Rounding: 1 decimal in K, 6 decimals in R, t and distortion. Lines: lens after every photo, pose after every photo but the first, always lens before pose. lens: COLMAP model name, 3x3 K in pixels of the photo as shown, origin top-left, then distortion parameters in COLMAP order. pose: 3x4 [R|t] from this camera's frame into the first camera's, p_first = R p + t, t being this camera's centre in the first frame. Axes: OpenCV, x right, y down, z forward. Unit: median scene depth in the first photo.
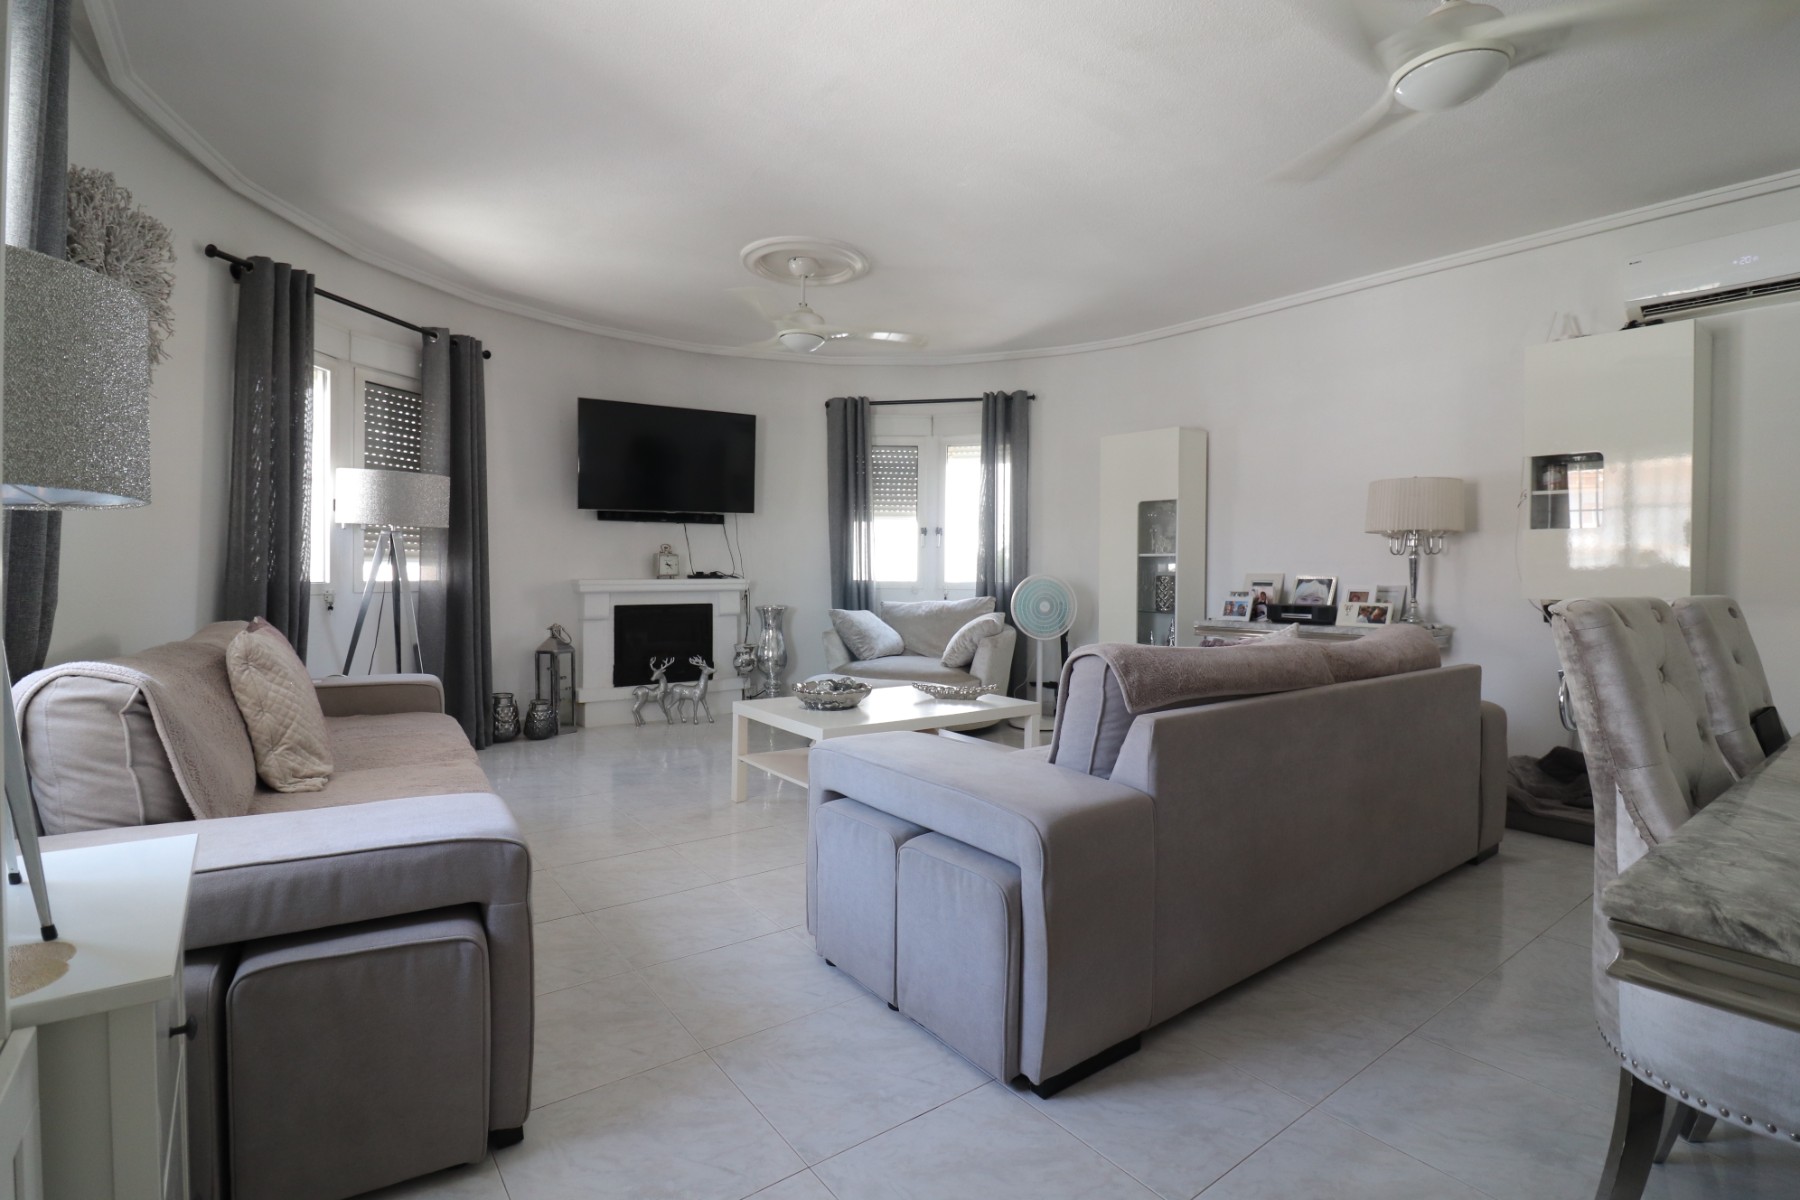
lens RADIAL K [[836.9, 0, 897.9], [0, 836.9, 582.9], [0, 0, 1]] dist [-0.001495, -0.013665]
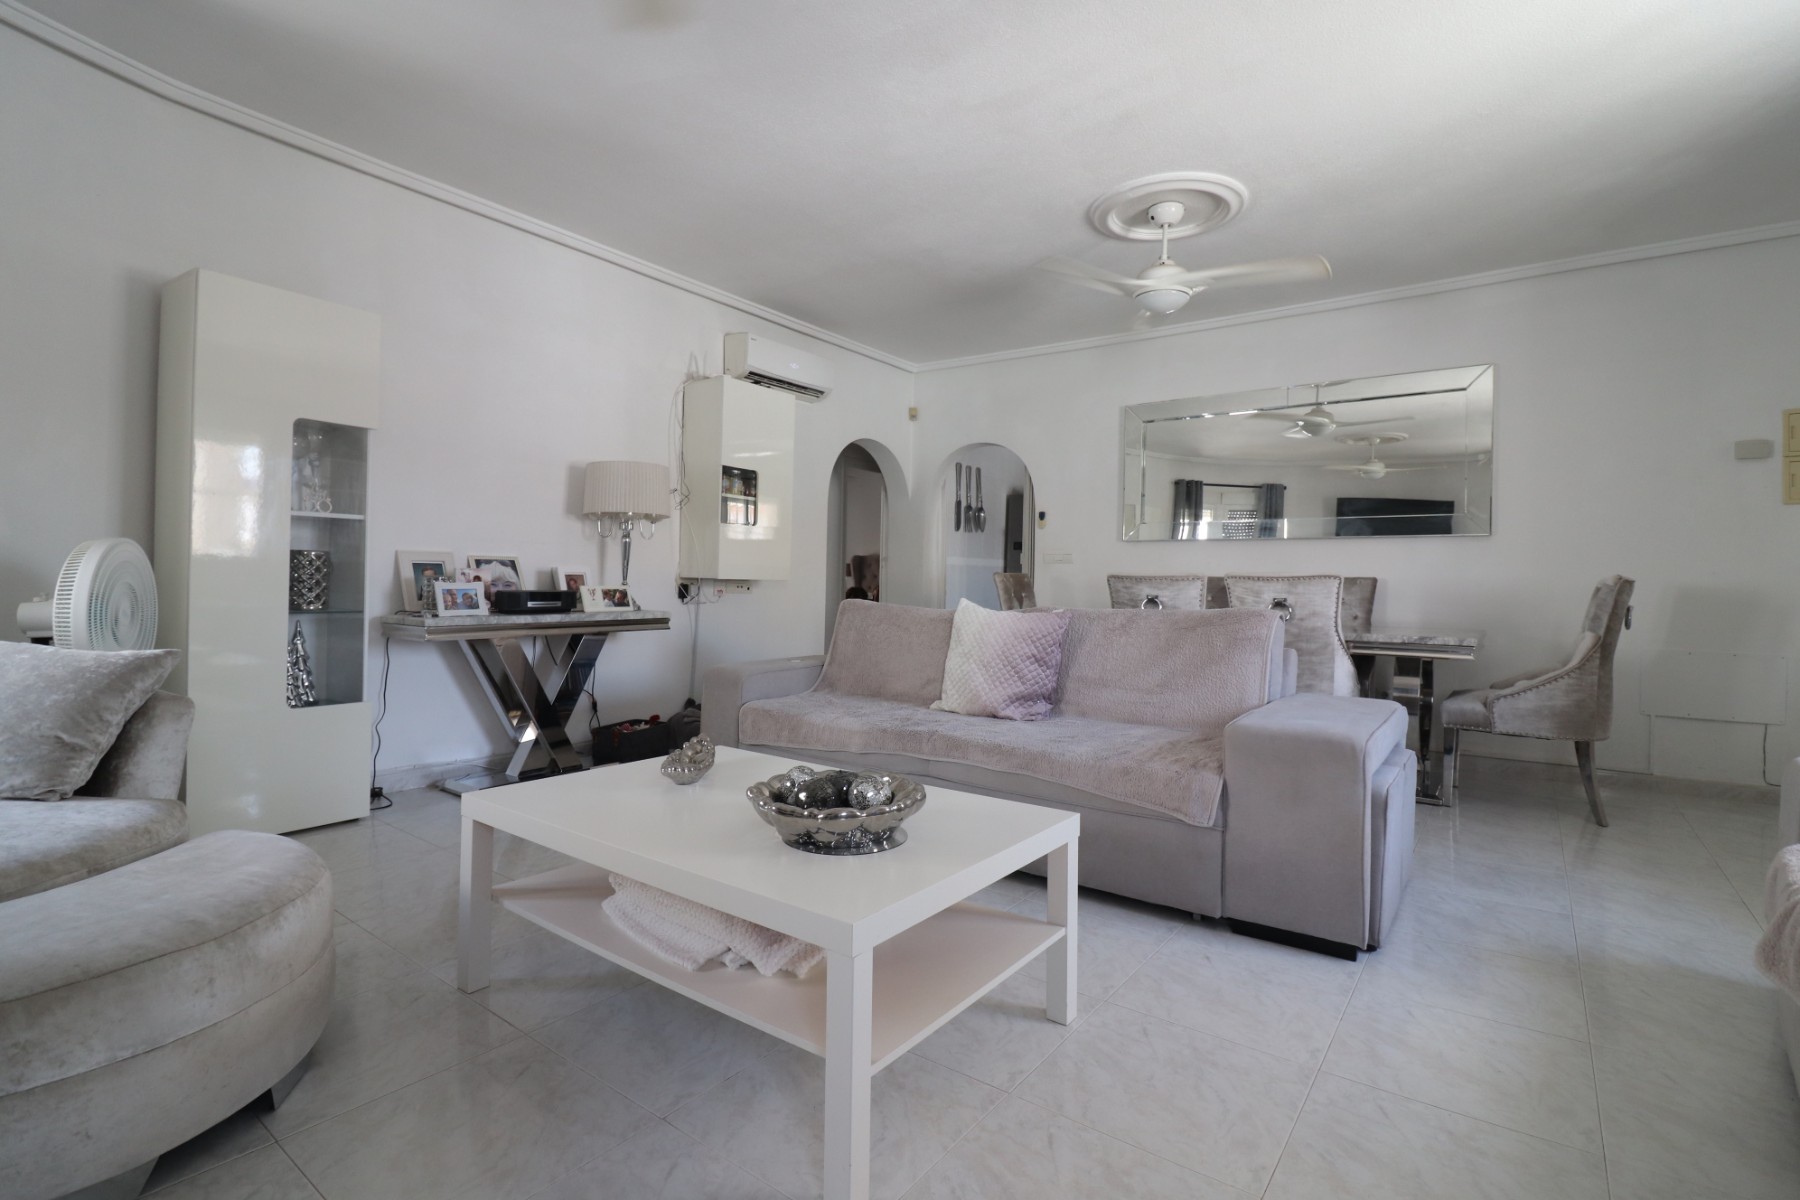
lens RADIAL K [[836.9, 0, 897.9], [0, 836.9, 582.9], [0, 0, 1]] dist [-0.001495, -0.013665]
pose [[-0.286010, -0.013470, 0.958132, -0.413635], [-0.003015, 0.999909, 0.013157, 0.006223], [-0.958222, 0.000874, -0.286025, 0.878715]]
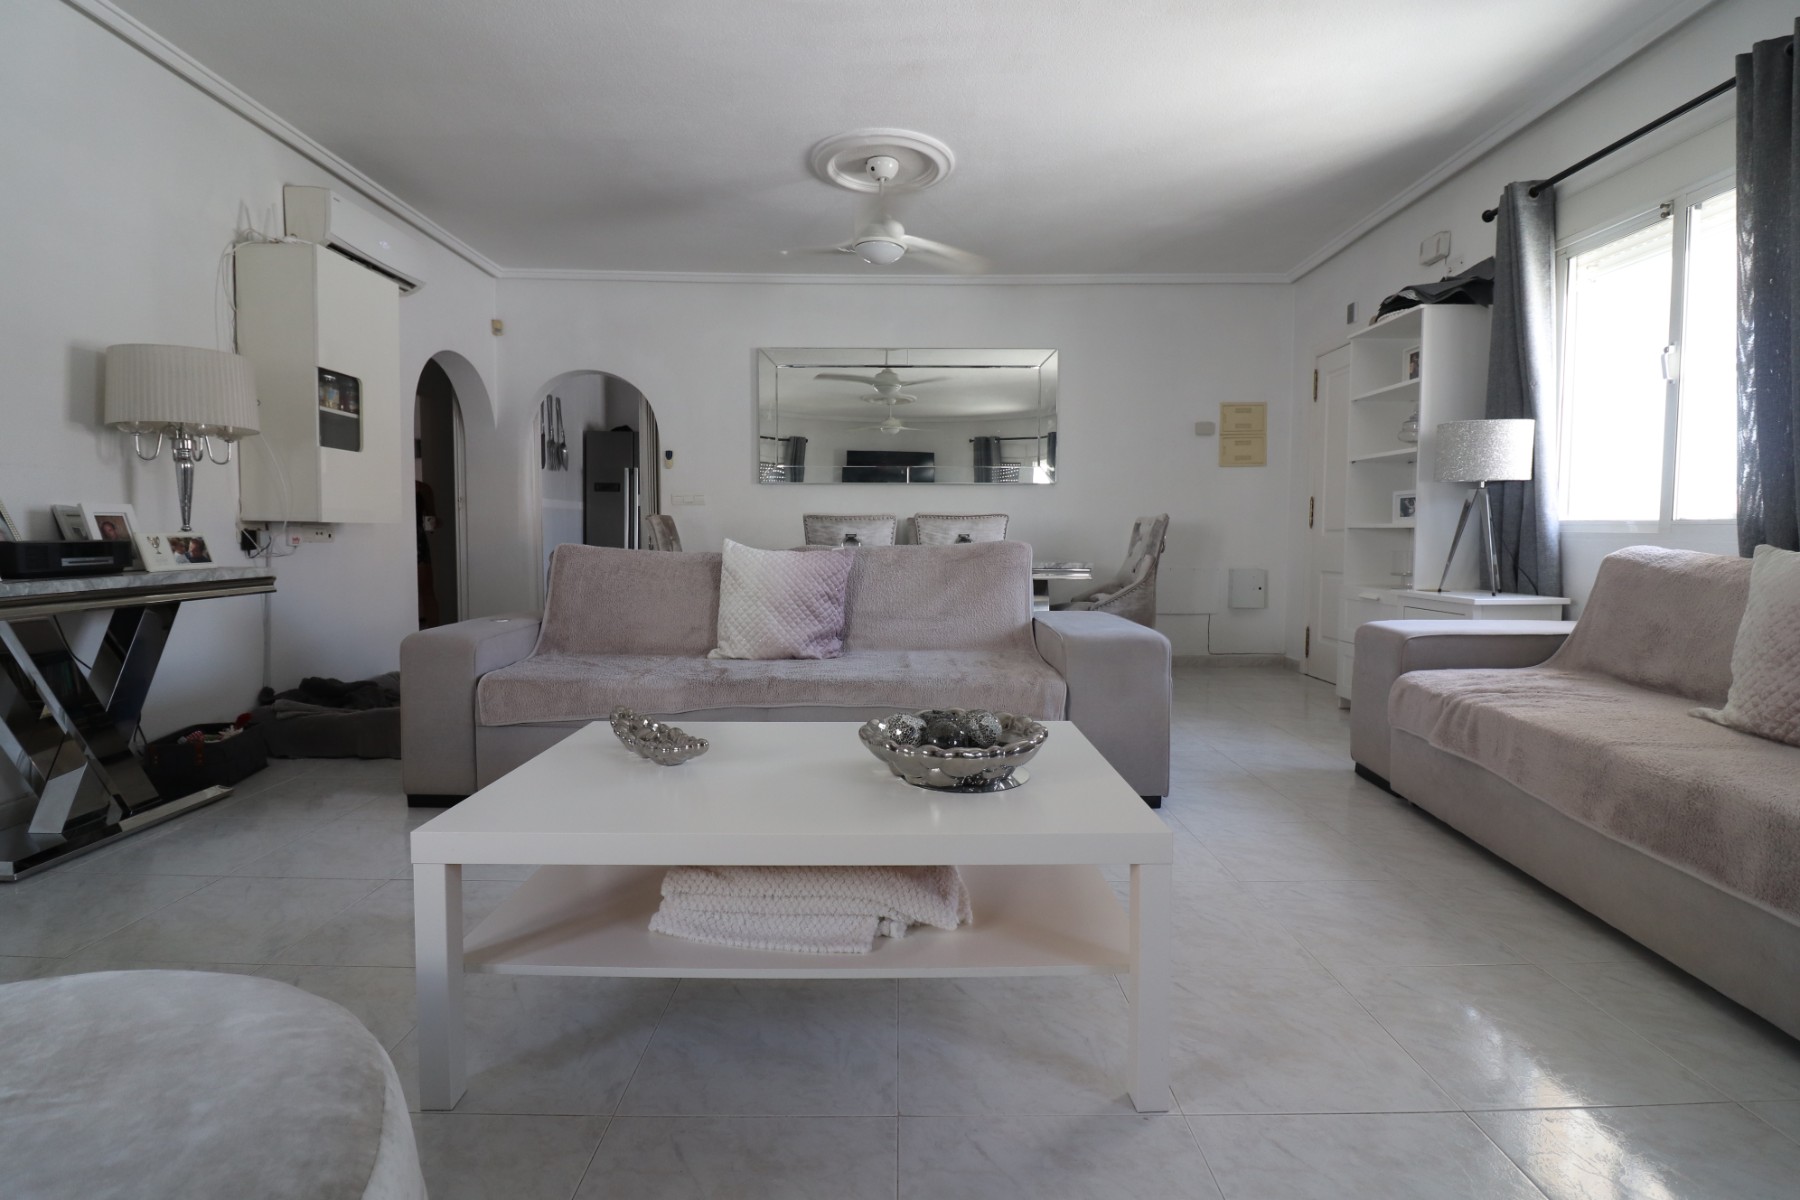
lens RADIAL K [[836.9, 0, 897.9], [0, 836.9, 582.9], [0, 0, 1]] dist [-0.001495, -0.013665]
pose [[-0.803203, -0.044389, 0.594050, -0.247039], [0.000957, 0.997123, 0.075801, 0.013535], [-0.595705, 0.061452, -0.800849, 1.087735]]
